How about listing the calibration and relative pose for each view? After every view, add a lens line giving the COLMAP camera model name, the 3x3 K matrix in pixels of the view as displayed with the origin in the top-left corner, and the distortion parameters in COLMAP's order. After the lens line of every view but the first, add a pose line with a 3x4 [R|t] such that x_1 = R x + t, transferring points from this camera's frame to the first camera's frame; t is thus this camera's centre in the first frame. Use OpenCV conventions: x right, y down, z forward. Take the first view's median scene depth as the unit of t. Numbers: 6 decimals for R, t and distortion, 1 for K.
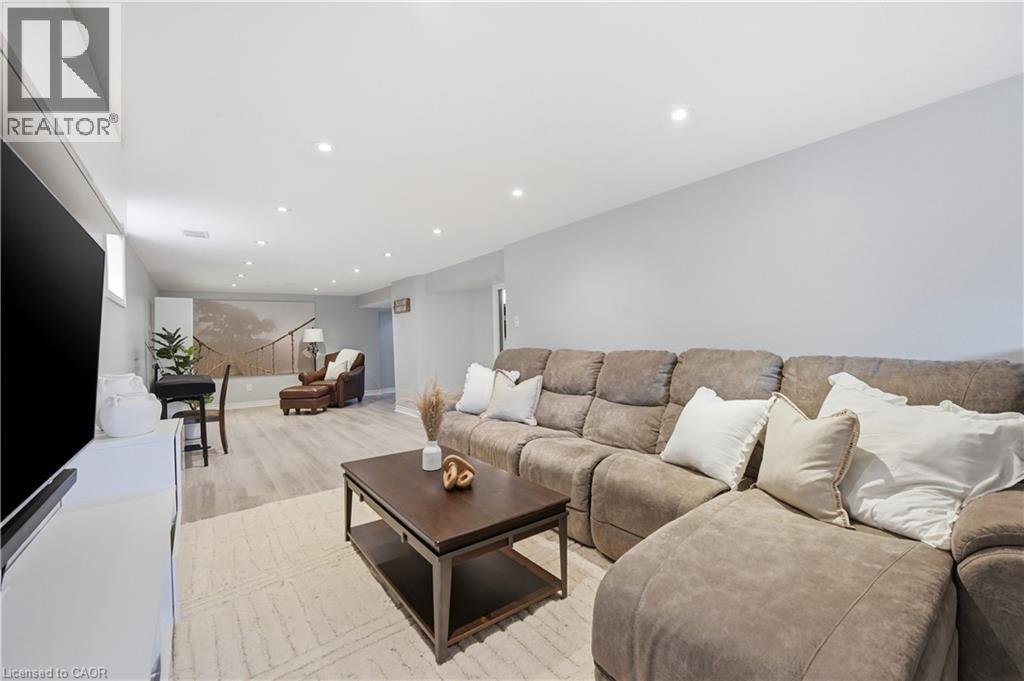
lens RADIAL K [[417.3, 0, 514.2], [0, 417.3, 326.5], [0, 0, 1]] dist [0.000445, -0.000014]
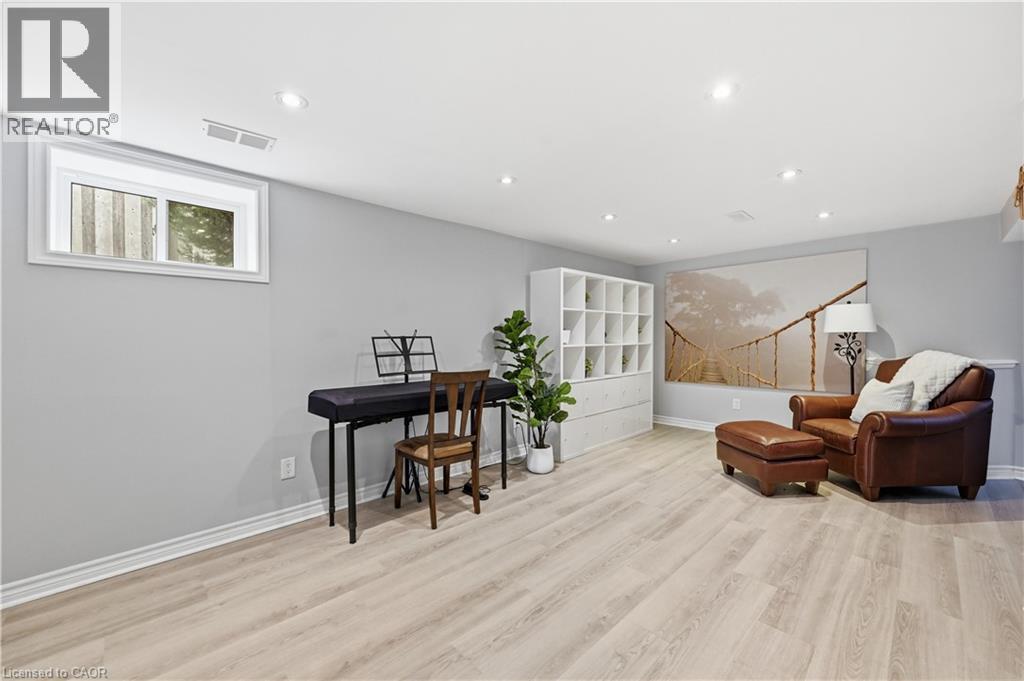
lens RADIAL K [[417.3, 0, 514.2], [0, 417.3, 326.5], [0, 0, 1]] dist [0.000445, -0.000014]
pose [[0.137582, -0.000199, -0.990490, -0.064784], [0.030024, 0.999541, 0.003970, 0.017635], [0.990035, -0.030285, 0.137525, 0.576024]]
